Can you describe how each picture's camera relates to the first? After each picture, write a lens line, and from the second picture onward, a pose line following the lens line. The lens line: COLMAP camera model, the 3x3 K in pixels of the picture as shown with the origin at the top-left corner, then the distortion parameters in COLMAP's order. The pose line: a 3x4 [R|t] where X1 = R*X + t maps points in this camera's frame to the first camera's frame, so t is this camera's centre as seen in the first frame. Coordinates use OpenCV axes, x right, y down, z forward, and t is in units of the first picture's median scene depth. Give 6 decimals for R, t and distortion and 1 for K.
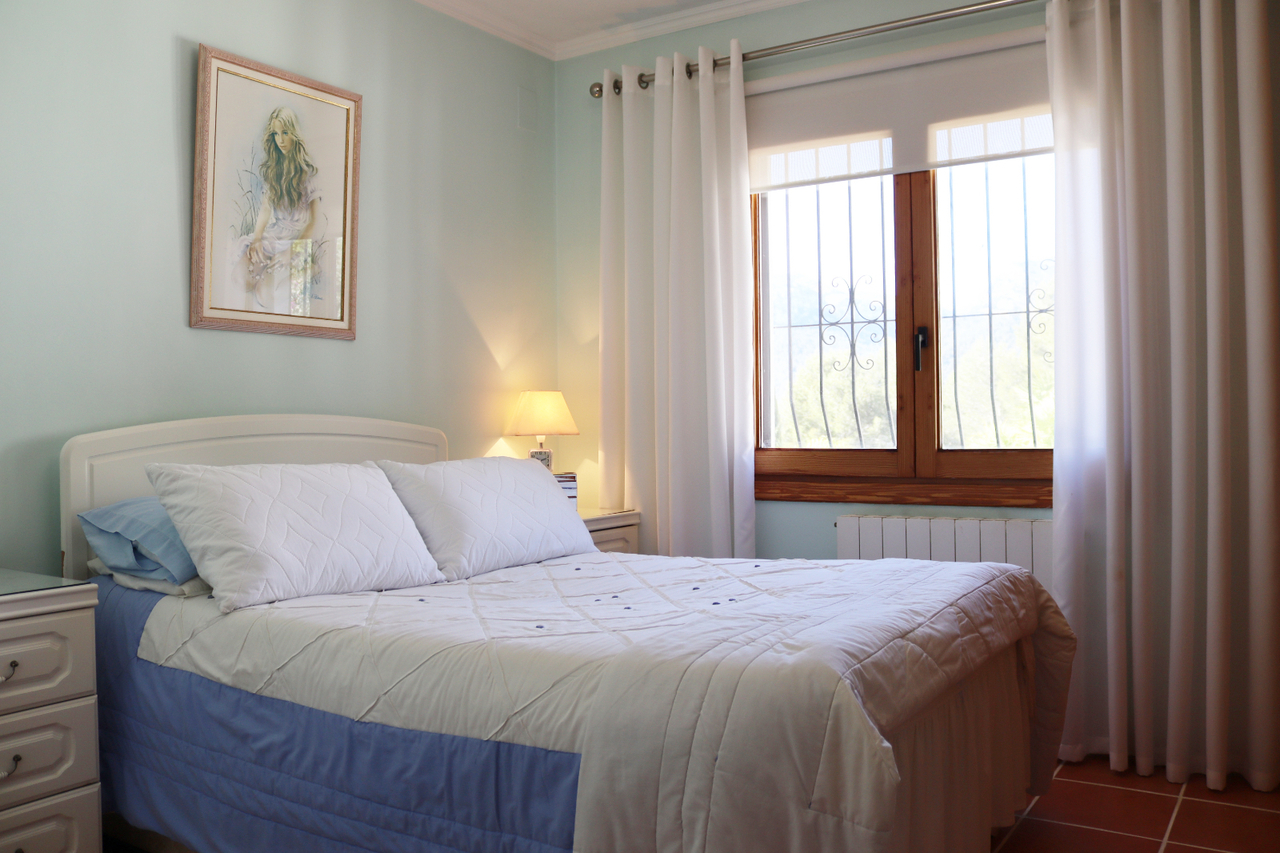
lens RADIAL K [[1061.3, 0, 644.2], [0, 1061.3, 424.1], [0, 0, 1]] dist [-0.161563, 0.131638]
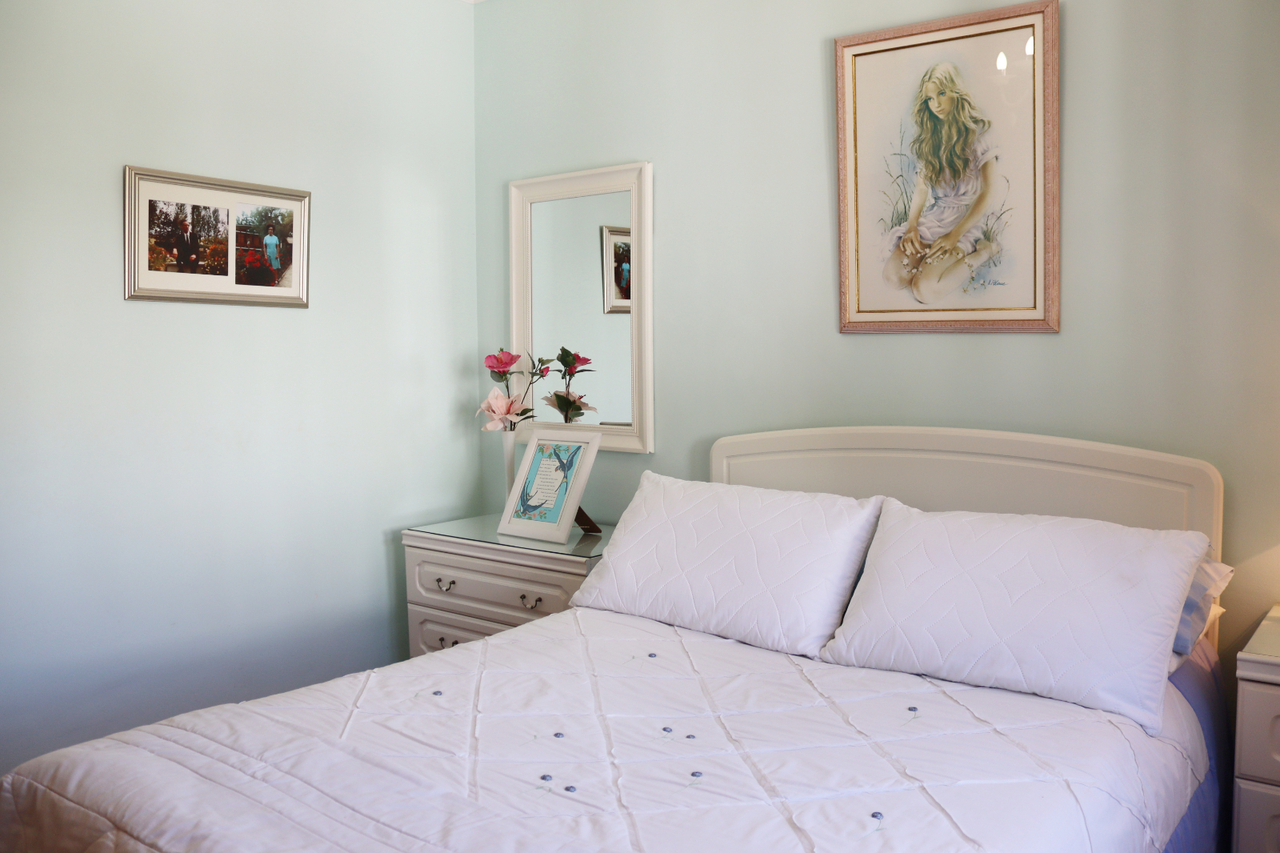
lens RADIAL K [[1061.3, 0, 647.0], [0, 1061.3, 426.2], [0, 0, 1]] dist [-0.161563, 0.131638]
pose [[-0.084828, 0.089260, -0.992389, 0.536521], [0.013307, 0.995992, 0.088446, -0.089938], [0.996307, -0.005703, -0.085676, 0.834635]]
